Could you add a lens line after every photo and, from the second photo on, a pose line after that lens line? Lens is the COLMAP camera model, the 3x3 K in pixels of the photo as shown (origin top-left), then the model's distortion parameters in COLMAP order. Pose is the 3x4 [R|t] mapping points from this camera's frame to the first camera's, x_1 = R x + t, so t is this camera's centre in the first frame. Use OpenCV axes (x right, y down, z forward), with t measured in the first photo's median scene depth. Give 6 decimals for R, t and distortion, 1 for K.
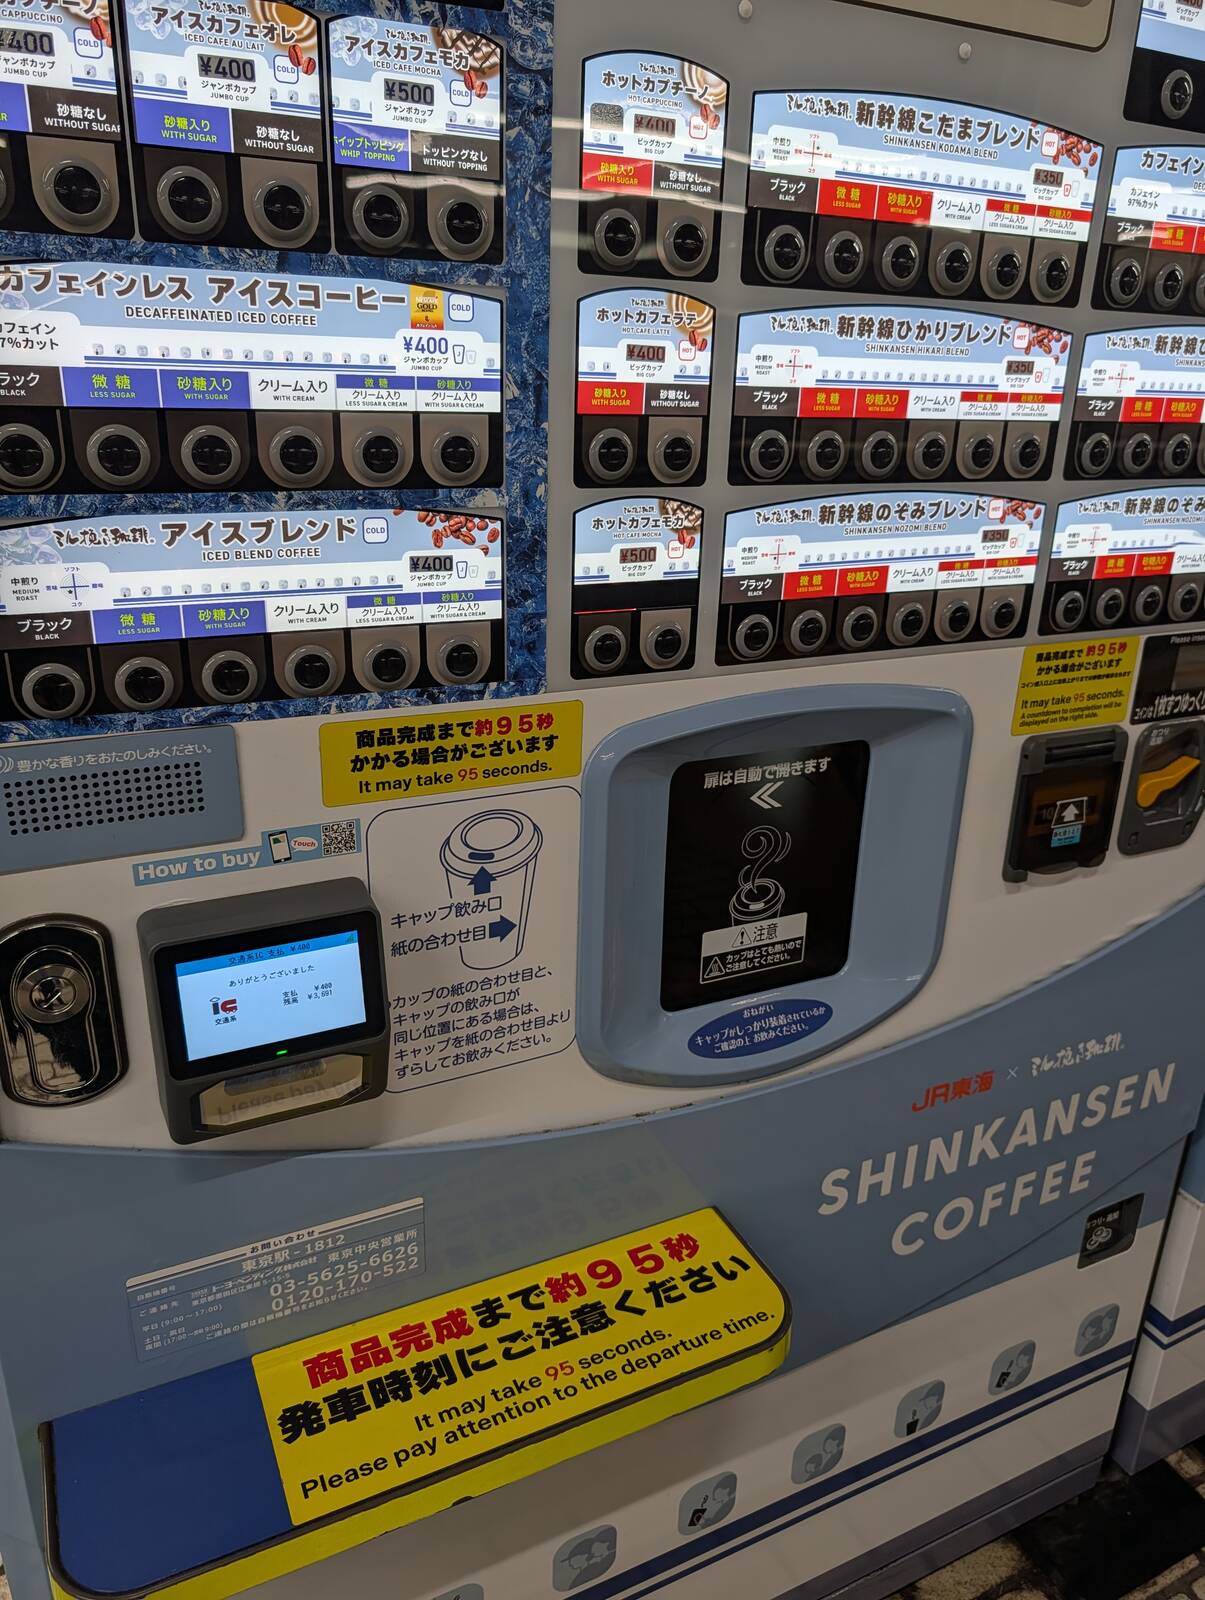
lens RADIAL K [[1183.9, 0, 596.3], [0, 1183.9, 792.9], [0, 0, 1]] dist [0.000938, -0.012165]
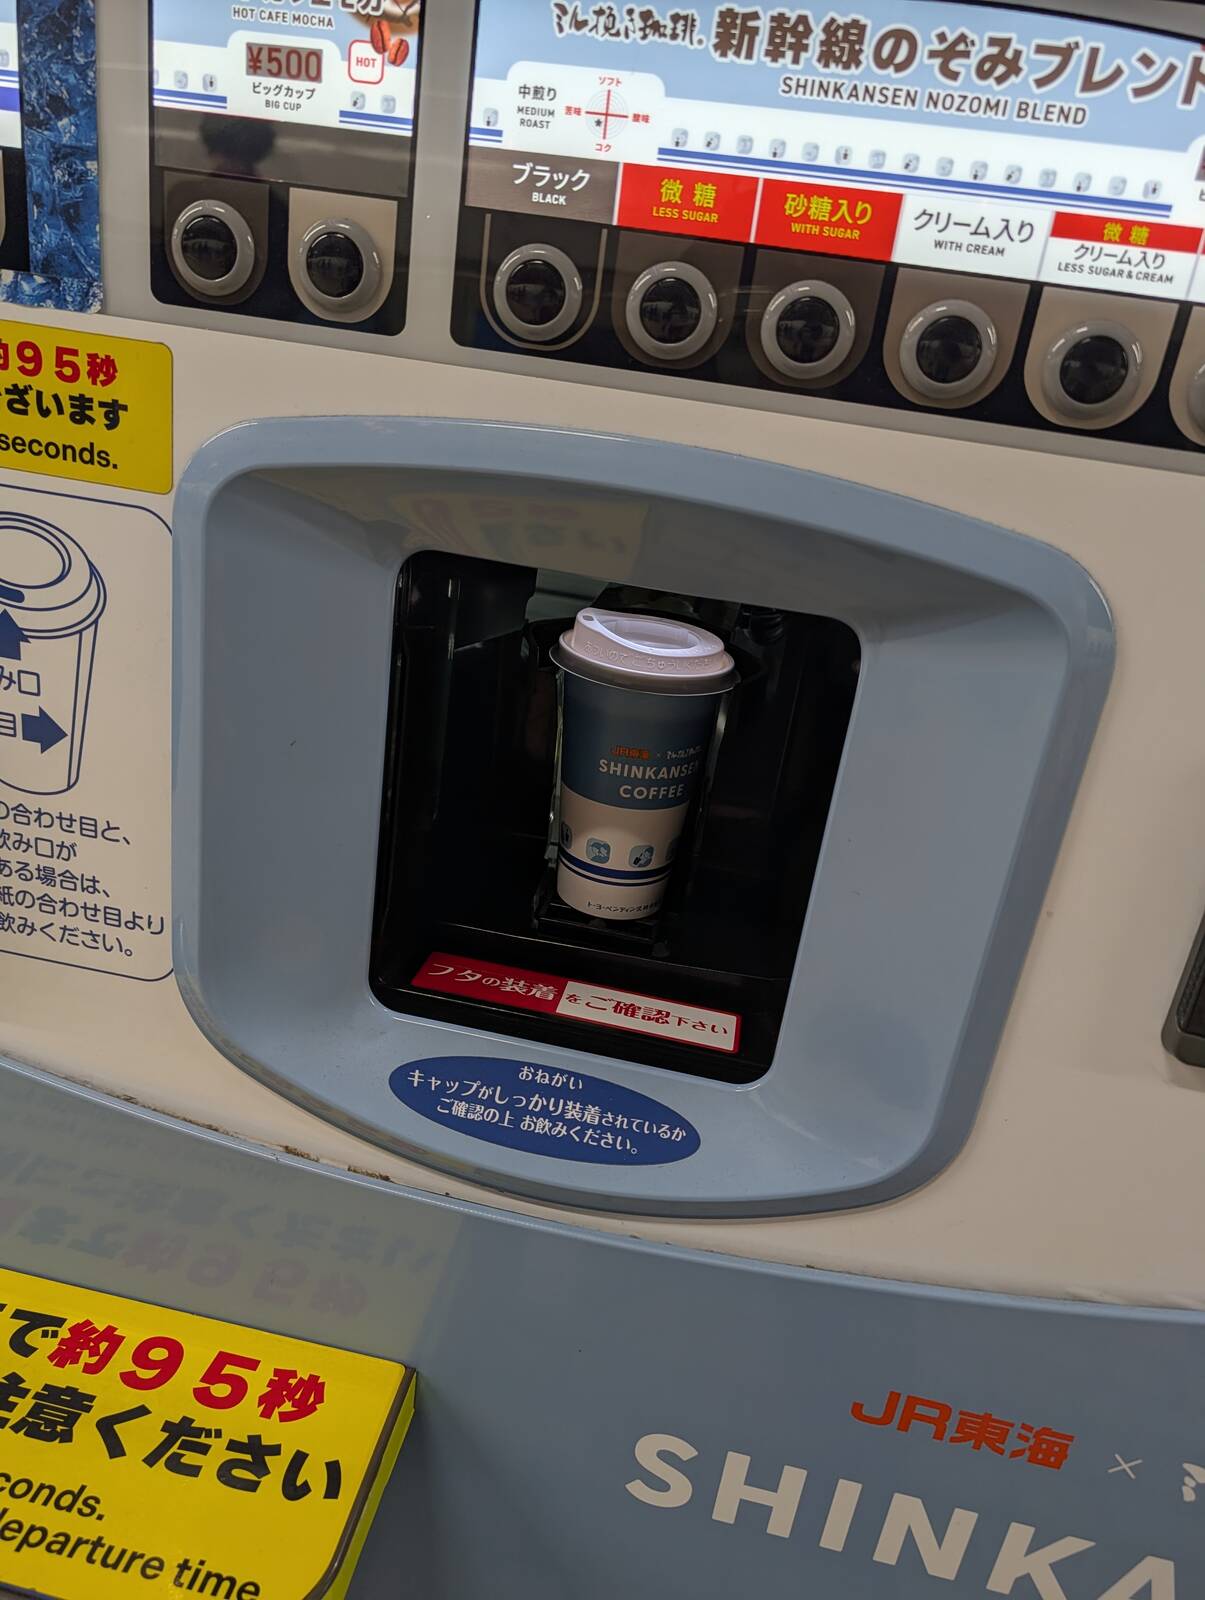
lens RADIAL K [[1183.9, 0, 611.6], [0, 1183.9, 791.6], [0, 0, 1]] dist [0.000938, -0.012165]
pose [[0.808476, 0.291697, -0.511155, 0.467032], [-0.299952, 0.951488, 0.068555, 0.016760], [0.506355, 0.097897, 0.856750, 0.633165]]
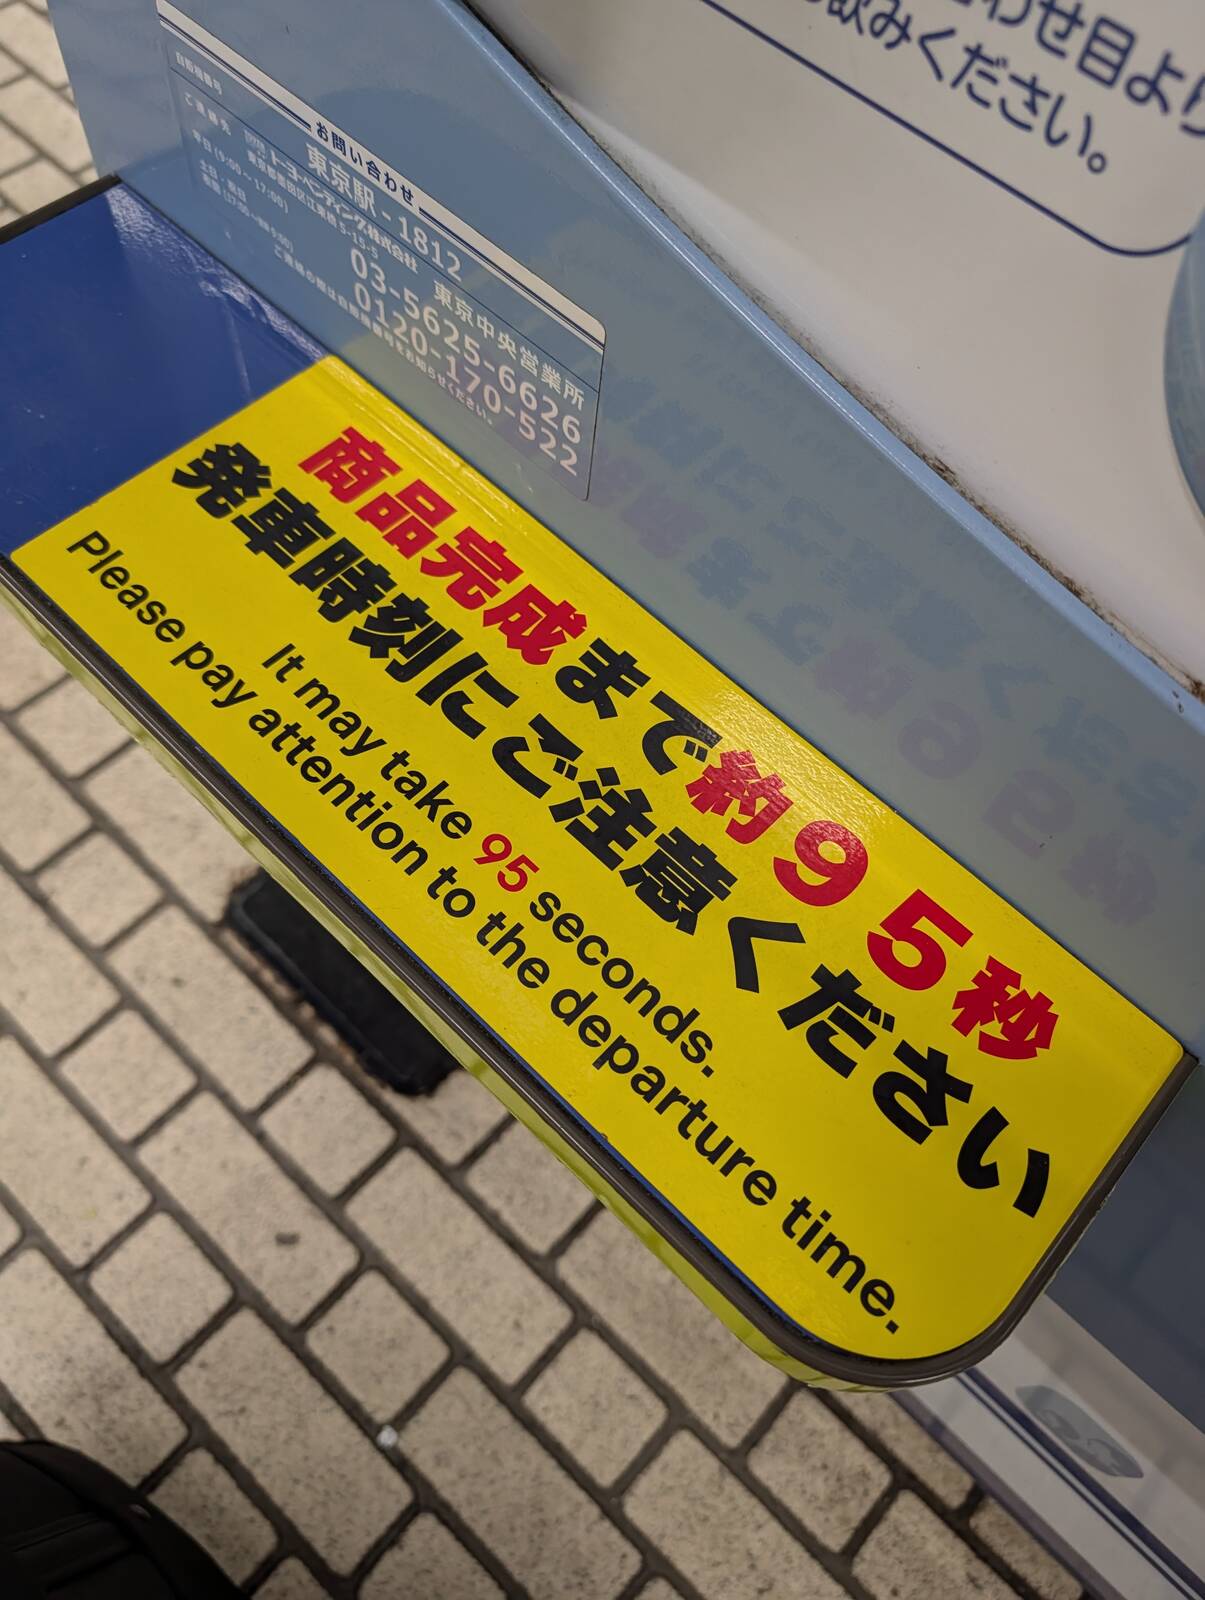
lens RADIAL K [[1183.9, 0, 617.3], [0, 1183.9, 823.1], [0, 0, 1]] dist [0.000938, -0.012165]
pose [[0.357572, 0.835862, -0.416507, 0.150589], [-0.408126, 0.541013, 0.735349, 0.150627], [0.839985, -0.092952, 0.534588, 0.811878]]
